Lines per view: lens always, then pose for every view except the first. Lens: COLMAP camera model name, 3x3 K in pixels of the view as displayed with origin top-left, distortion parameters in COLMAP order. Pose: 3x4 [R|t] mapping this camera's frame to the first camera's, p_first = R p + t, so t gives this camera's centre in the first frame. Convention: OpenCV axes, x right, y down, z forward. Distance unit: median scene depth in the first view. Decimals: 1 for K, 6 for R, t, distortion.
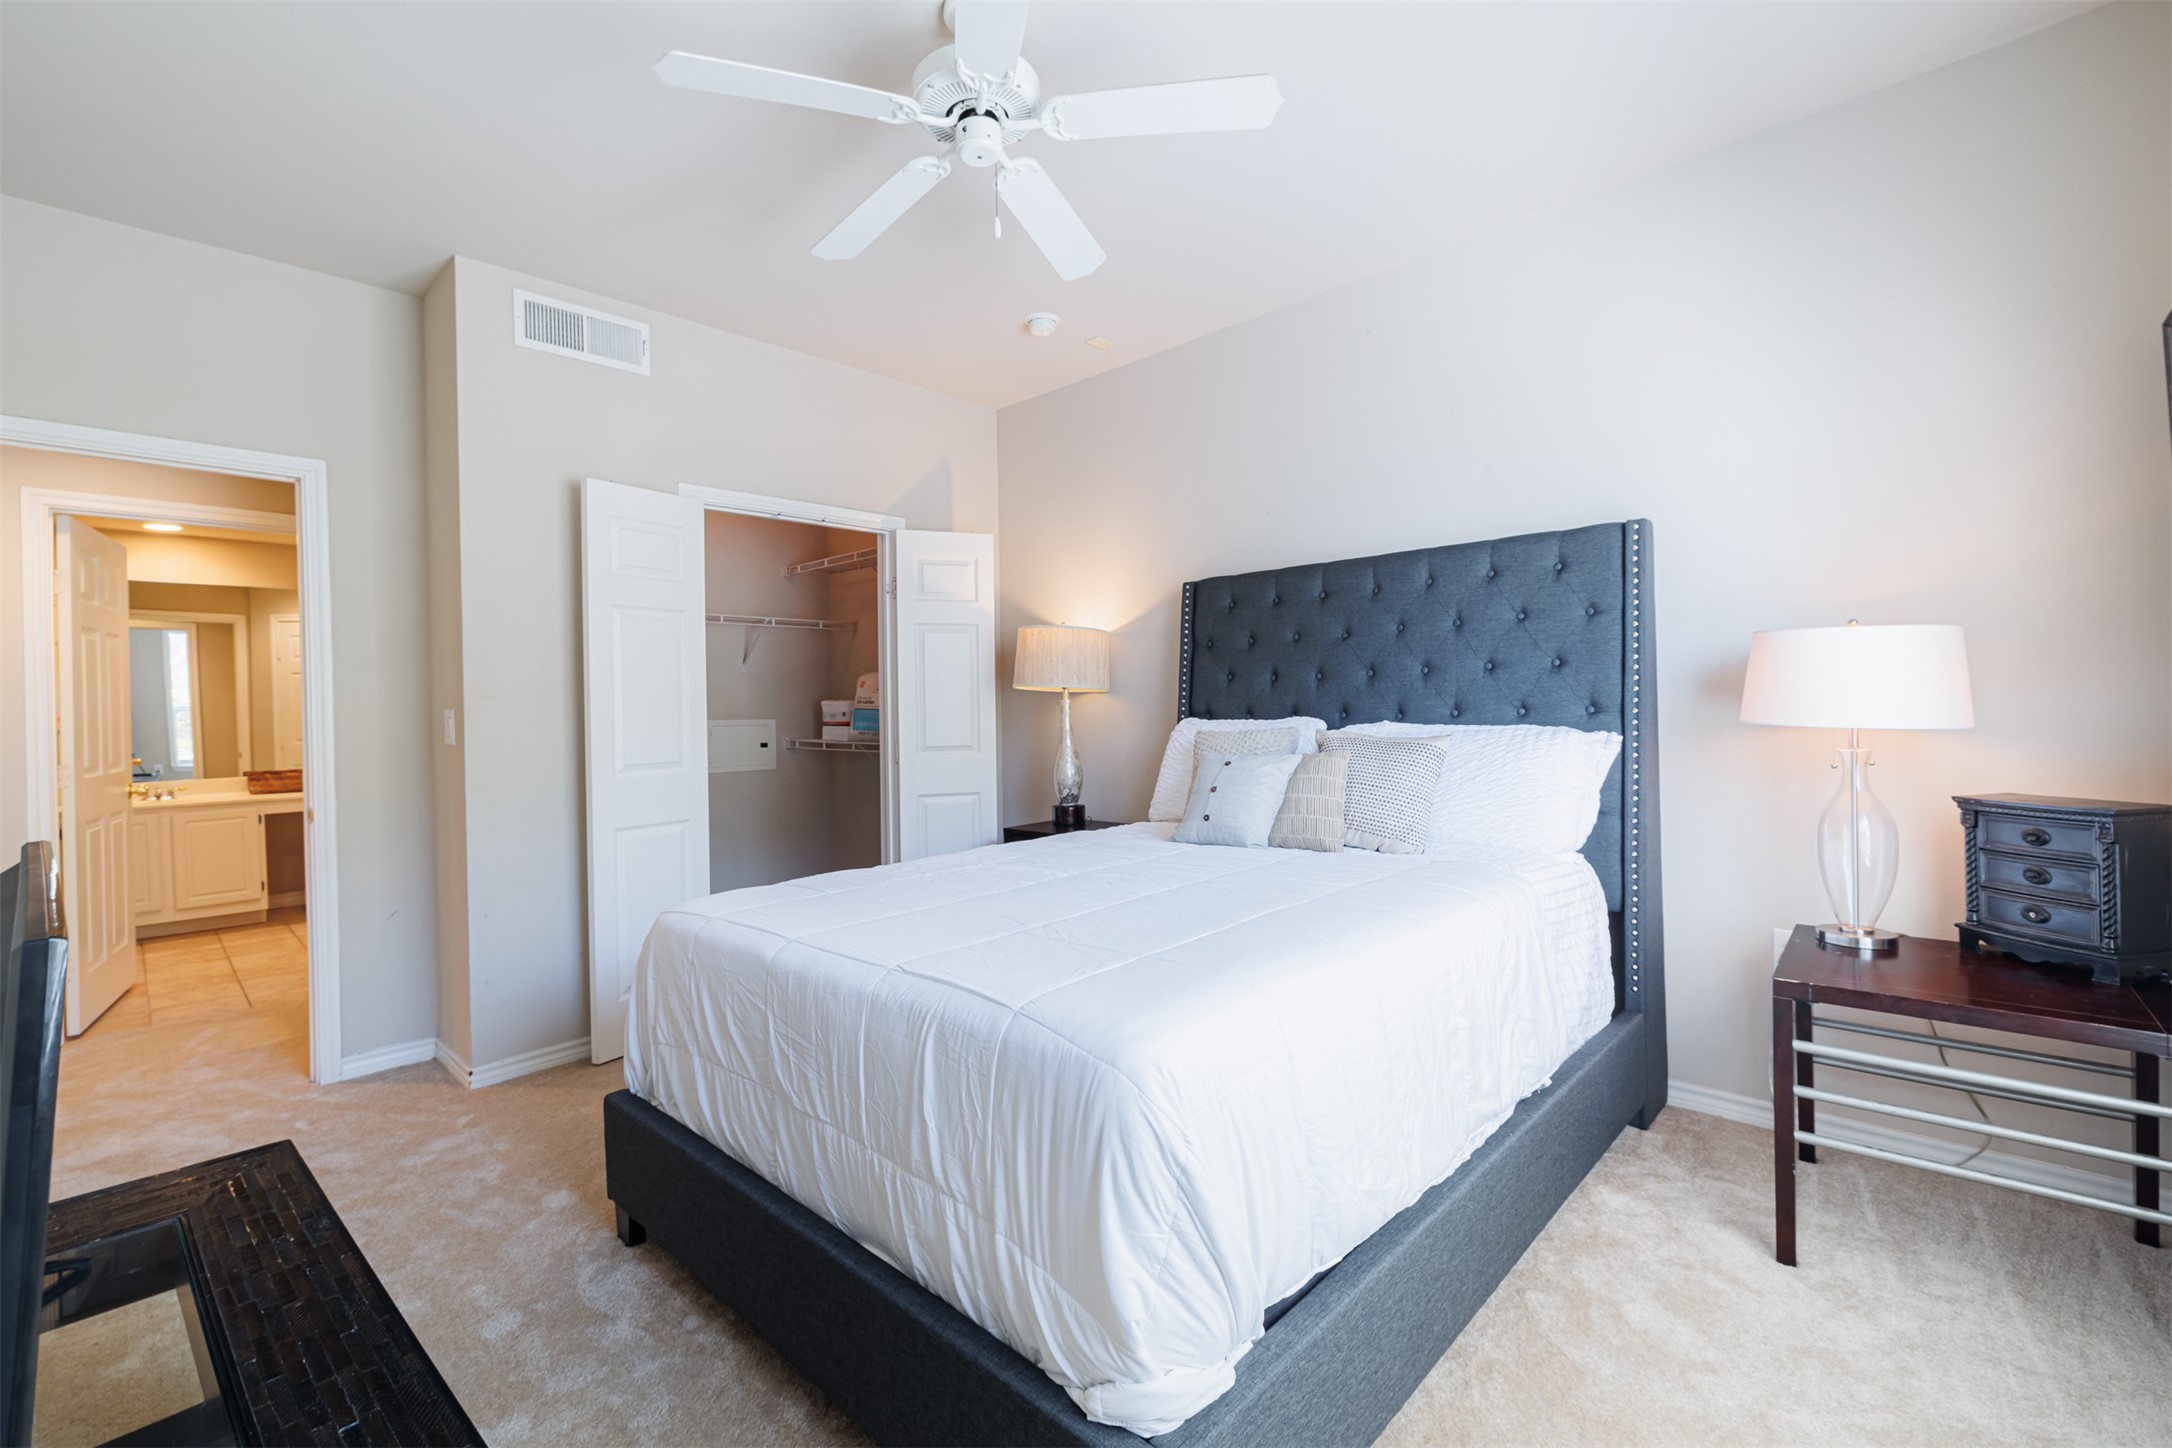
lens RADIAL K [[924.3, 0, 1088.4], [0, 924.3, 721.2], [0, 0, 1]] dist [-0.001516, 0.000326]
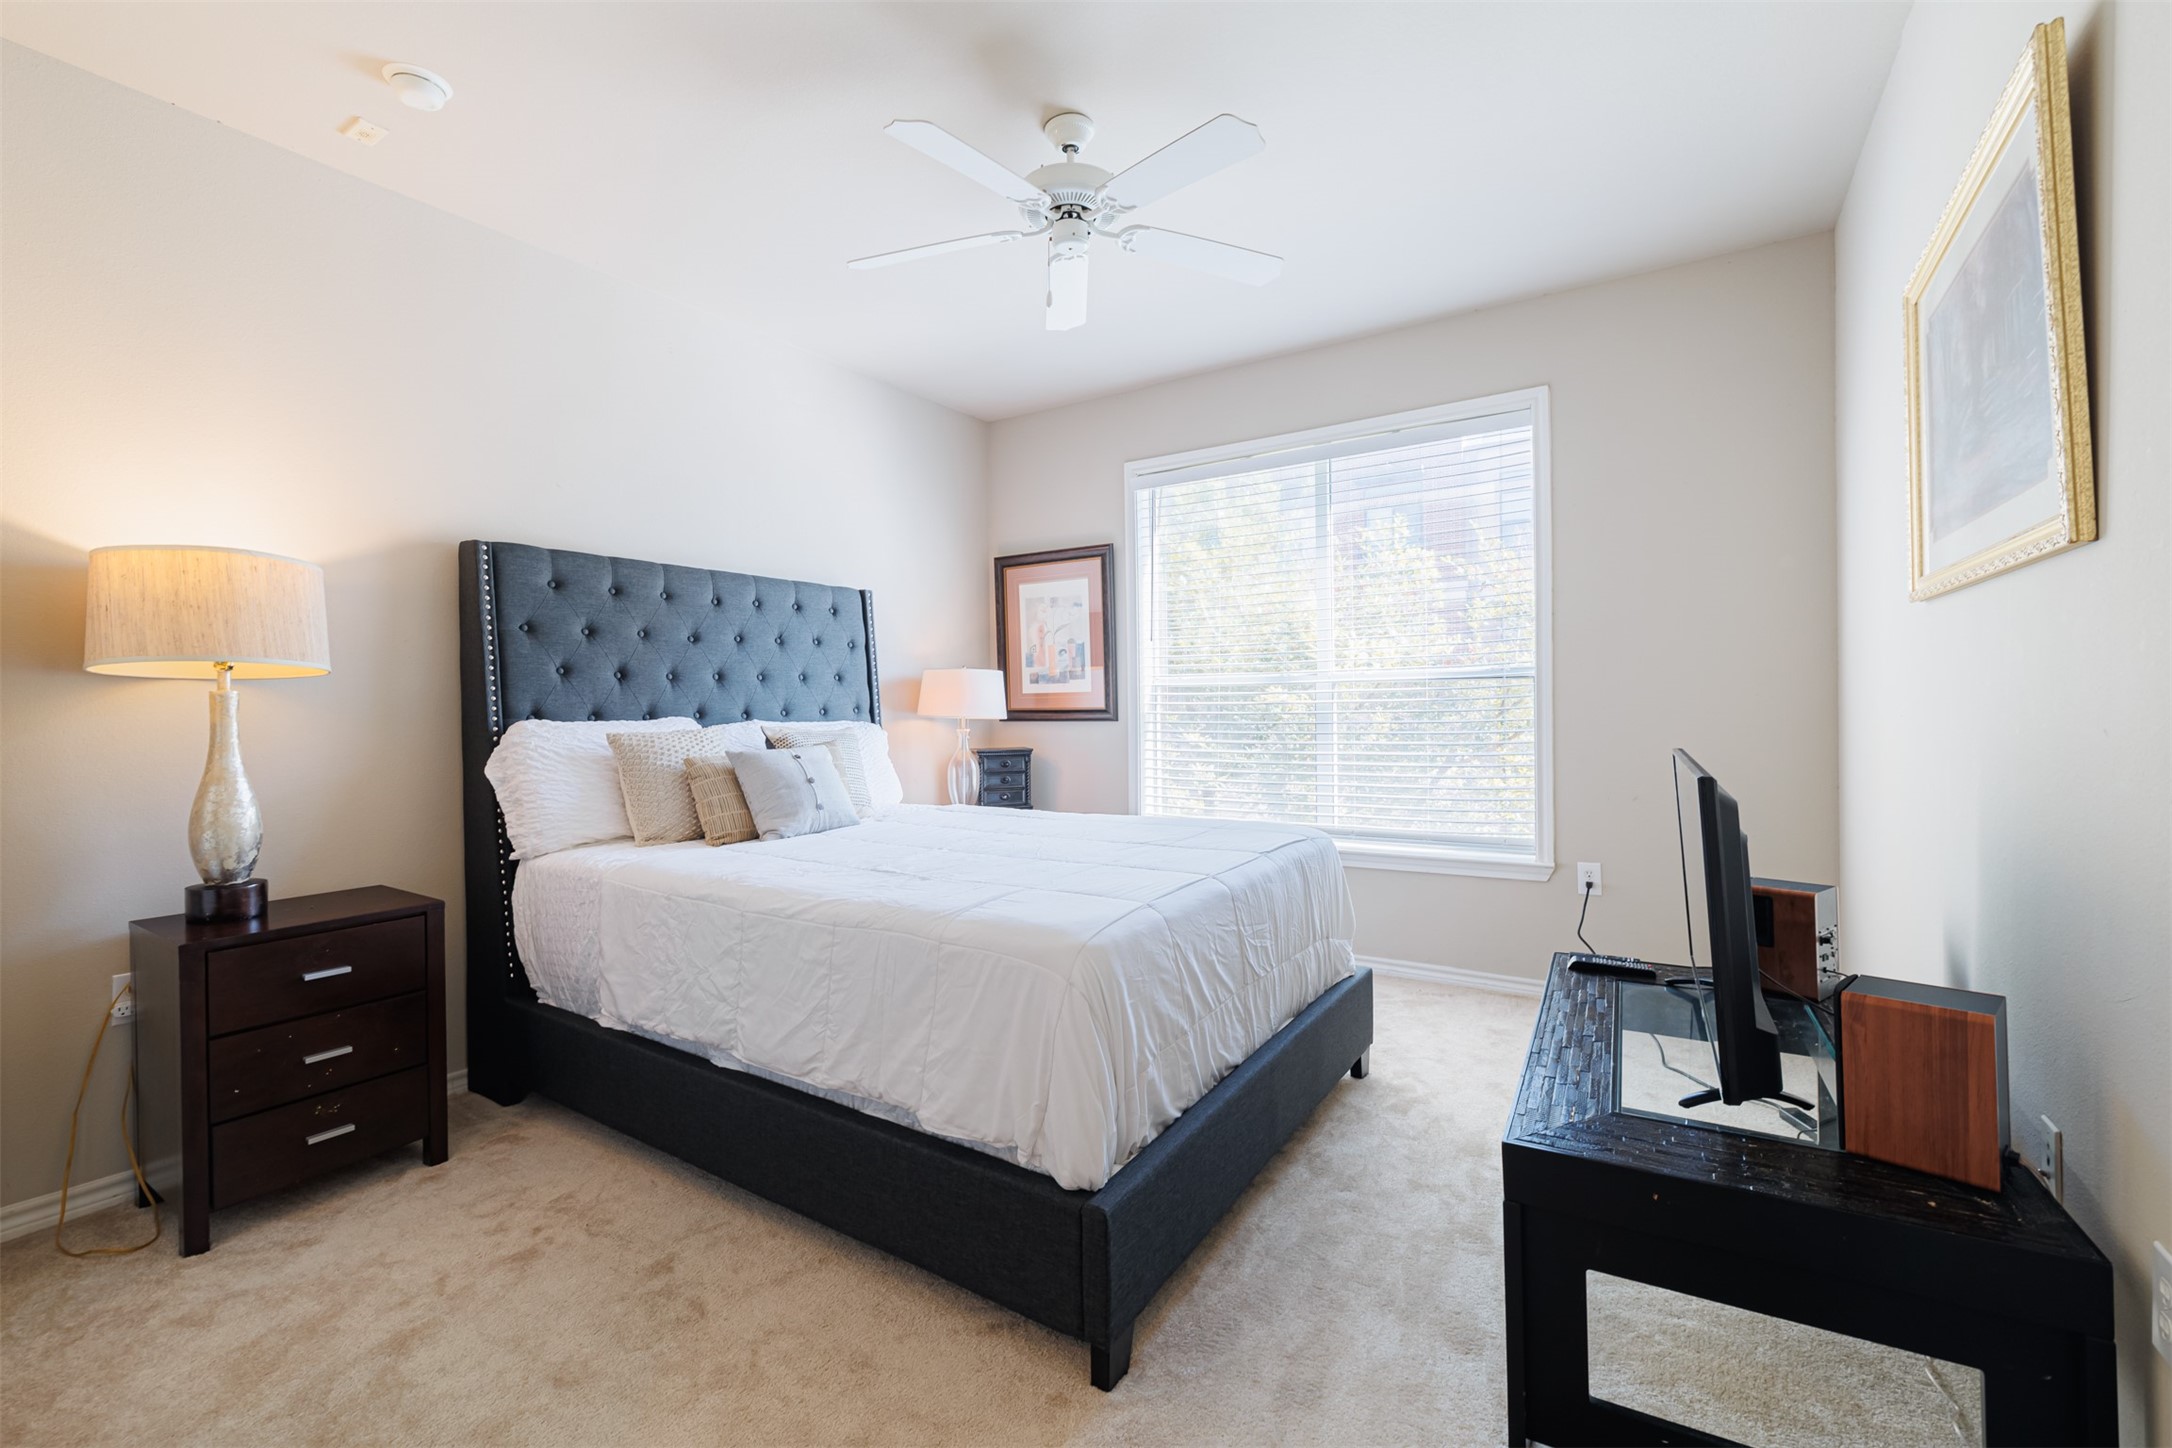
lens RADIAL K [[924.3, 0, 1086.4], [0, 924.3, 709.3], [0, 0, 1]] dist [-0.001516, 0.000326]
pose [[-0.189791, 0.020920, 0.981602, -0.842147], [0.032379, 0.999363, -0.015038, 0.016592], [-0.981290, 0.028929, -0.190348, 0.776268]]
